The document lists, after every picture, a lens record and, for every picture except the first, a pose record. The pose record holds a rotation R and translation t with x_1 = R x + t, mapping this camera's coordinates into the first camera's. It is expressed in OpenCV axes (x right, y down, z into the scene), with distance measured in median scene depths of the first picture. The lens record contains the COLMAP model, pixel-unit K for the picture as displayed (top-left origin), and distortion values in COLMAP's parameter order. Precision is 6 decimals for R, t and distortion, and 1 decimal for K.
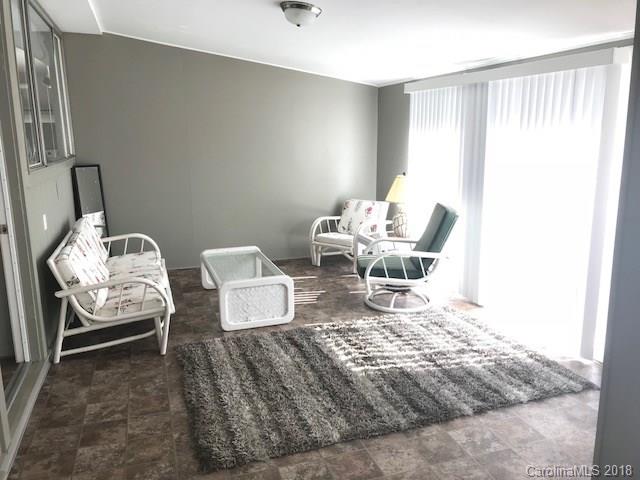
lens RADIAL K [[527.5, 0, 320.0], [0, 527.5, 240.0], [0, 0, 1]] dist [0.003964, 0.017312]
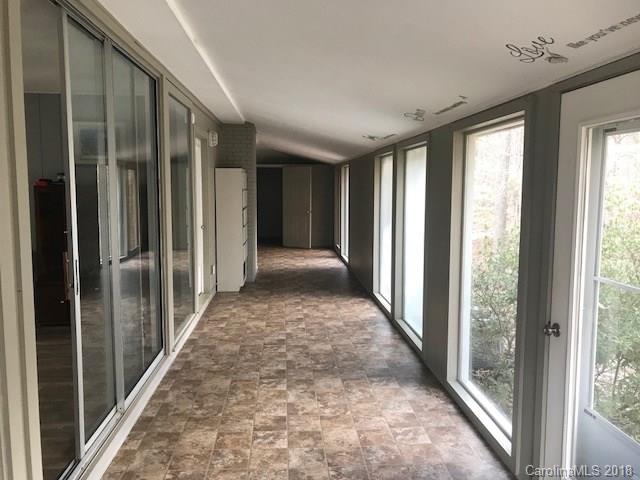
lens RADIAL K [[527.5, 0, 320.0], [0, 527.5, 240.0], [0, 0, 1]] dist [0.003964, 0.017312]
pose [[-0.969533, -0.022892, 0.243889, -0.765637], [0.051885, 0.953844, 0.295786, -0.403145], [-0.239403, 0.299428, -0.923595, 1.870918]]
